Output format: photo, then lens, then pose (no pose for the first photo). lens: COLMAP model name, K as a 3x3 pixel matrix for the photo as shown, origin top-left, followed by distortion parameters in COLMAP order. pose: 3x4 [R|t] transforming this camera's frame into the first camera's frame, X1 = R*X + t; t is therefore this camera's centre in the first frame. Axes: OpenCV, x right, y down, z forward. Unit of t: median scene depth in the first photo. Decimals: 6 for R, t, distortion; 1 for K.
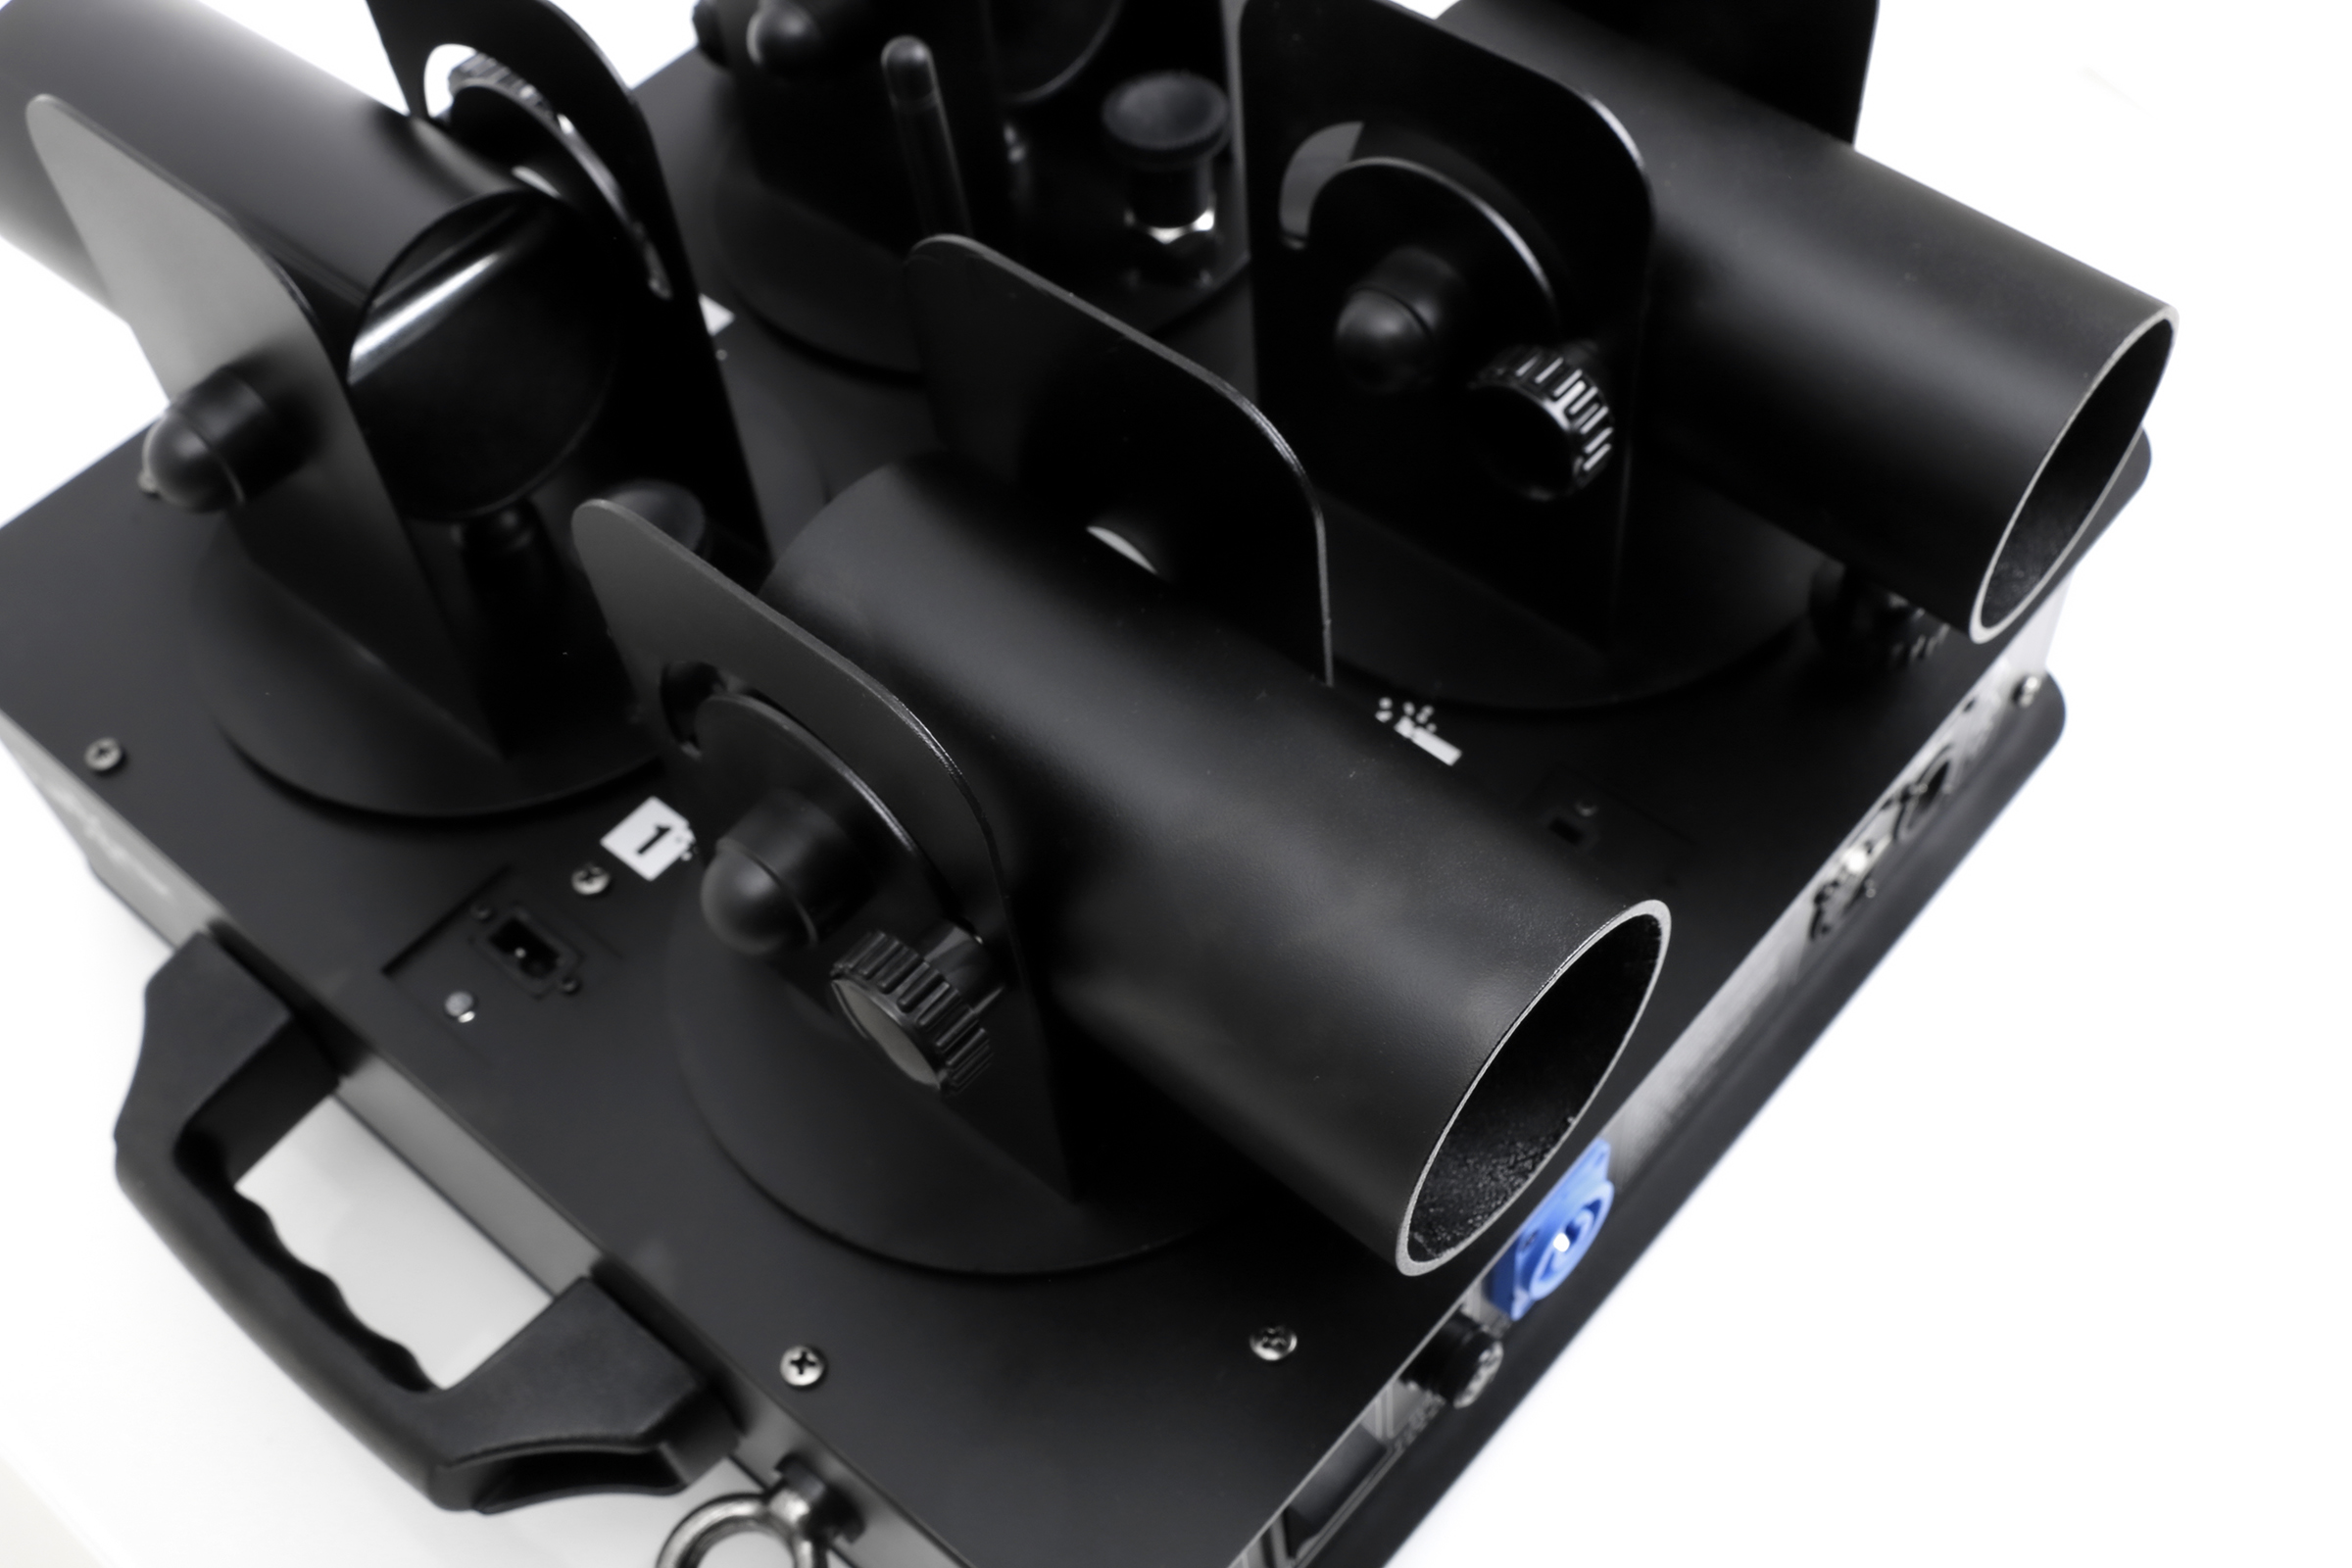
lens RADIAL K [[2510.5, 0, 1176.0], [0, 2510.5, 784.0], [0, 0, 1]] dist [0.004425, 0.022773]
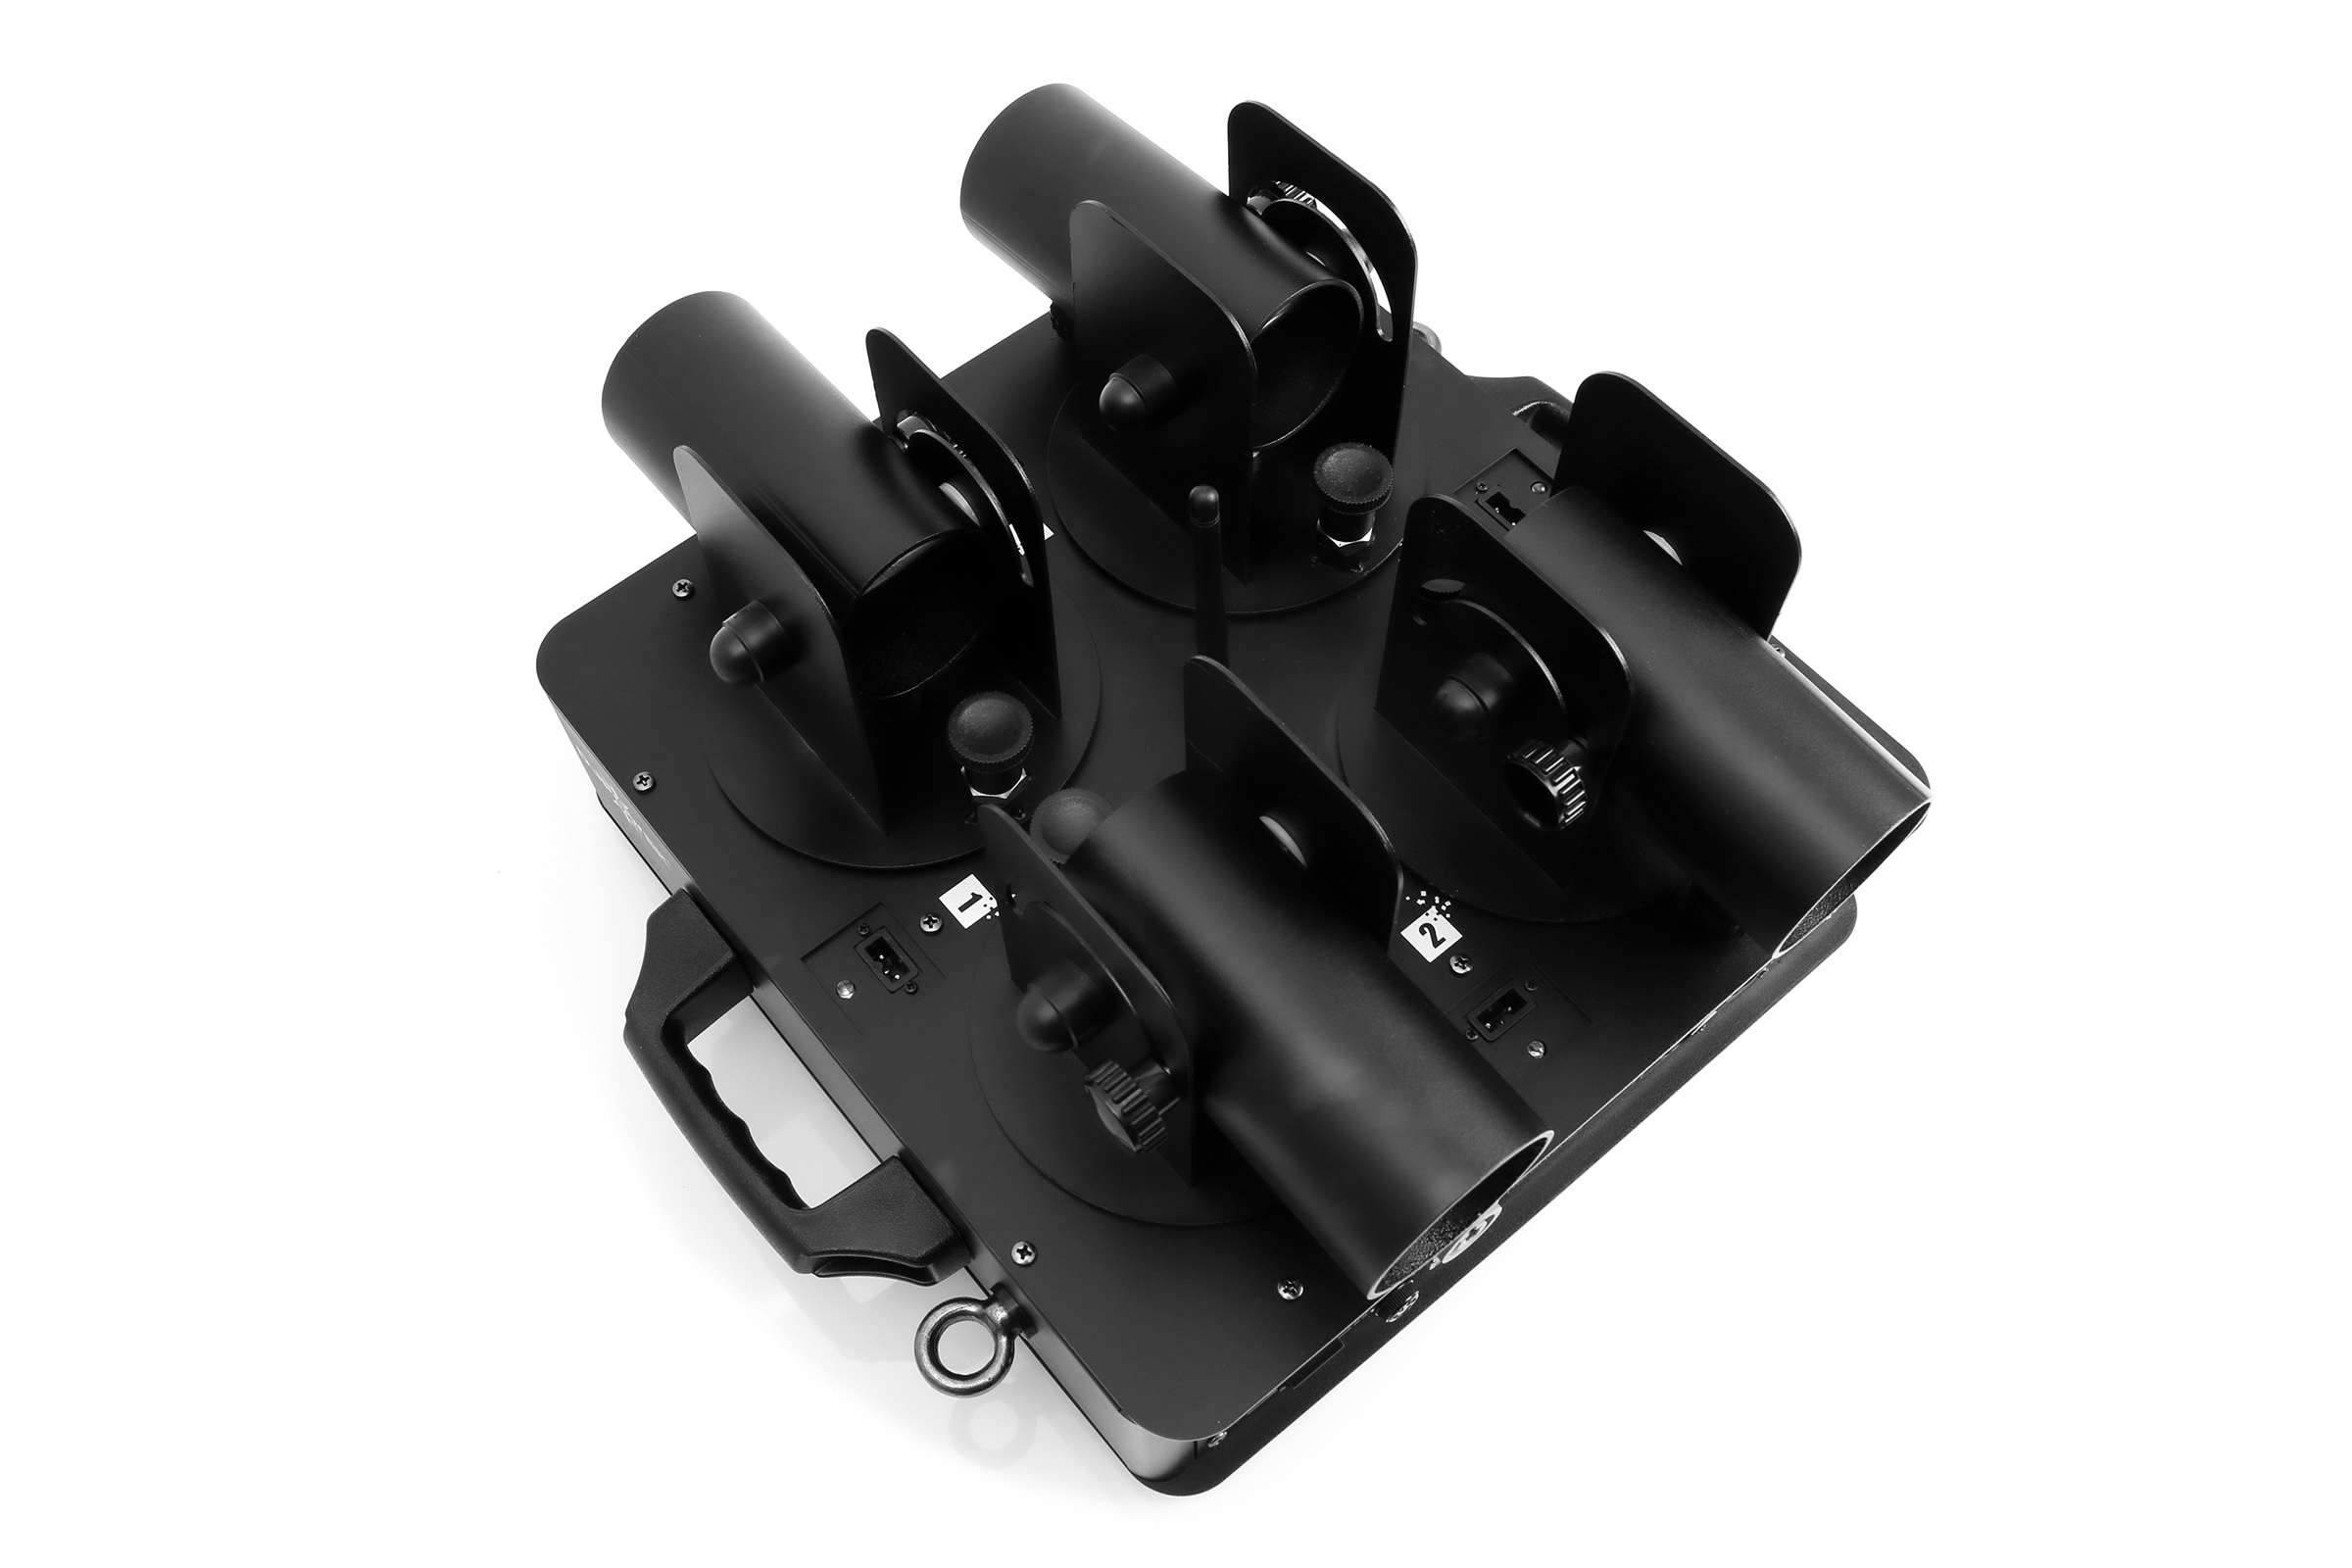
lens RADIAL K [[2045.8, 0, 1176.0], [0, 2045.8, 784.0], [0, 0, 1]] dist [0.000992, -0.001001]
pose [[0.985930, 0.166545, -0.014308, -0.071726], [-0.162215, 0.973921, 0.158633, -0.303436], [0.040355, -0.154080, 0.987234, -0.325013]]
